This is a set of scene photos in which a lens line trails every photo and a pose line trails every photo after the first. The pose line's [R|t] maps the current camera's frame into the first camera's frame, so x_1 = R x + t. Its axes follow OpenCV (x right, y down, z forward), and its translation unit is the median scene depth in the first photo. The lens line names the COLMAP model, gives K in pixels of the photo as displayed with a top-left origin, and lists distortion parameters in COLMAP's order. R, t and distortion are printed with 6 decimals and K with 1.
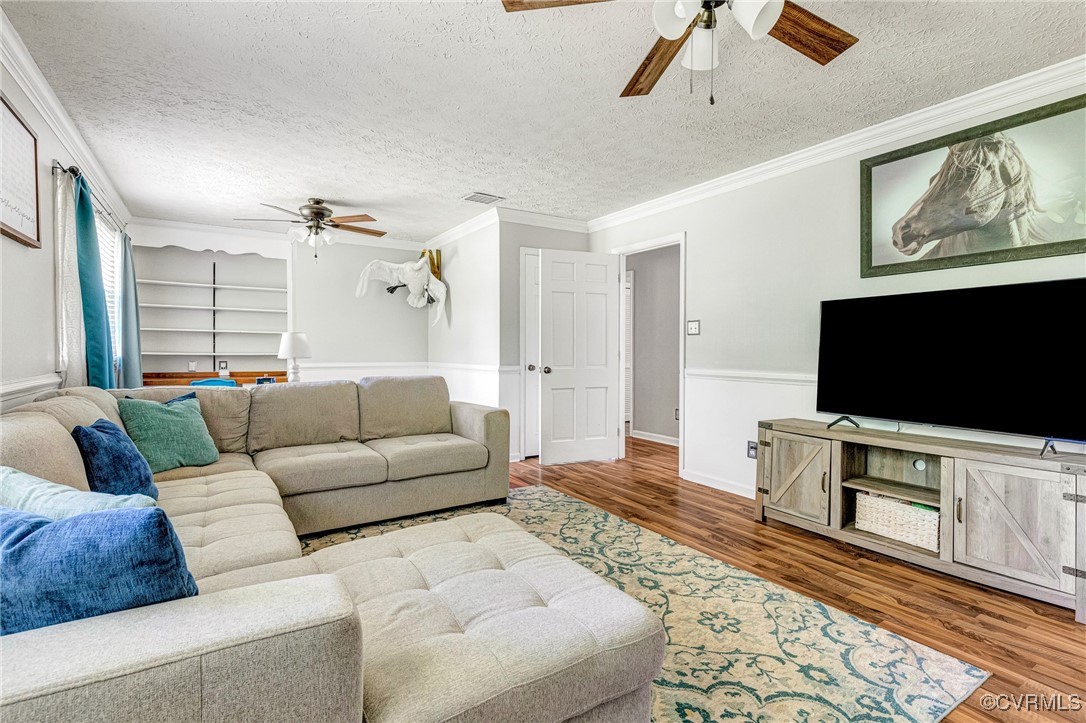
lens RADIAL K [[510.6, 0, 541.2], [0, 510.6, 343.3], [0, 0, 1]] dist [0.009806, -0.000775]
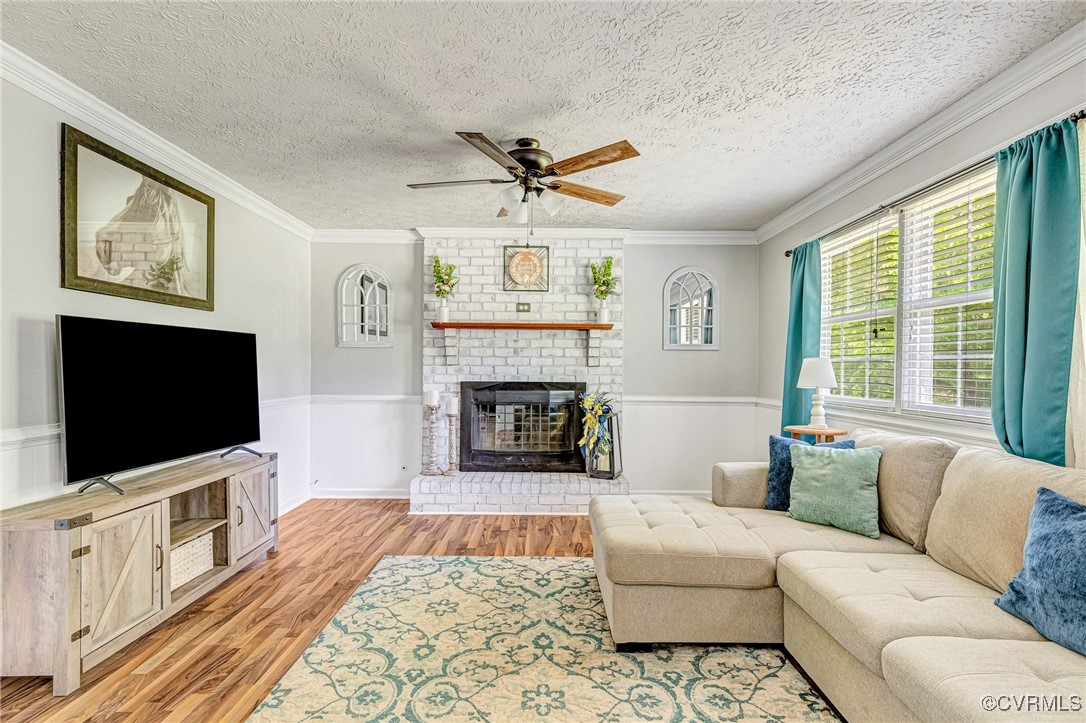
lens RADIAL K [[514.8, 0, 546.0], [0, 514.8, 378.3], [0, 0, 1]] dist [0.009450, -0.001143]
pose [[-0.850179, -0.020623, 0.526090, -0.393151], [-0.018597, 0.999785, 0.009139, -0.023785], [-0.526165, -0.002014, -0.850380, 1.473207]]
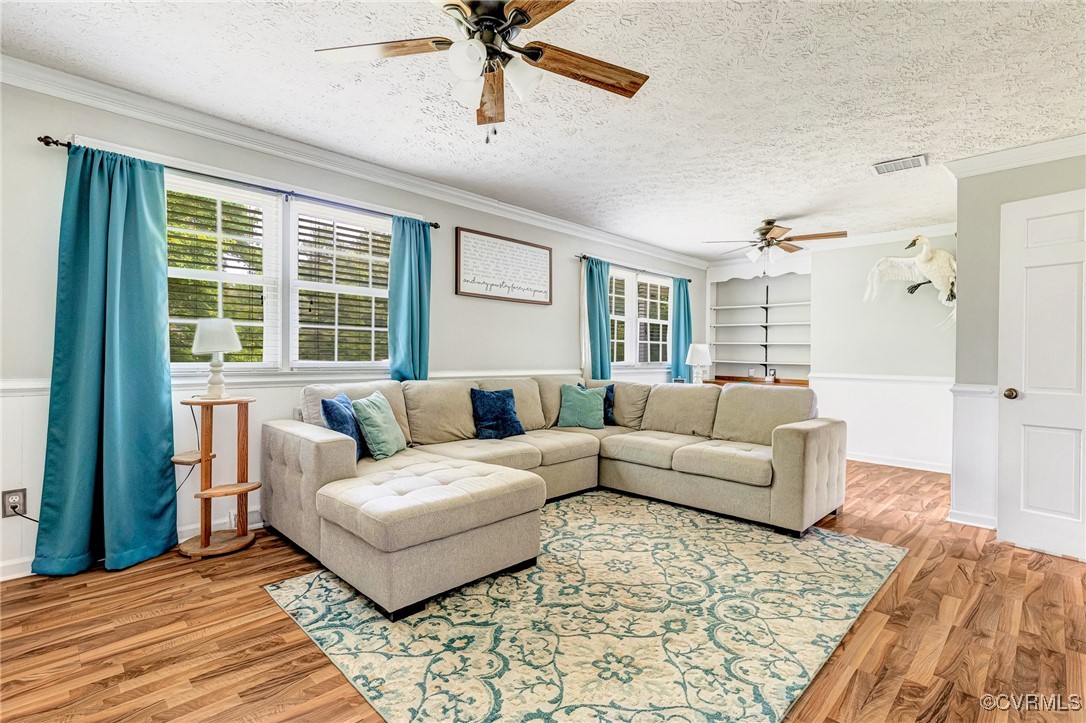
lens RADIAL K [[507.3, 0, 543.0], [0, 507.3, 357.2], [0, 0, 1]] dist [0.010669, -0.000571]
pose [[0.225011, 0.003005, -0.974352, 0.887829], [0.001180, 0.999994, 0.003357, 0.007201], [0.974356, -0.001906, 0.225006, 0.518588]]
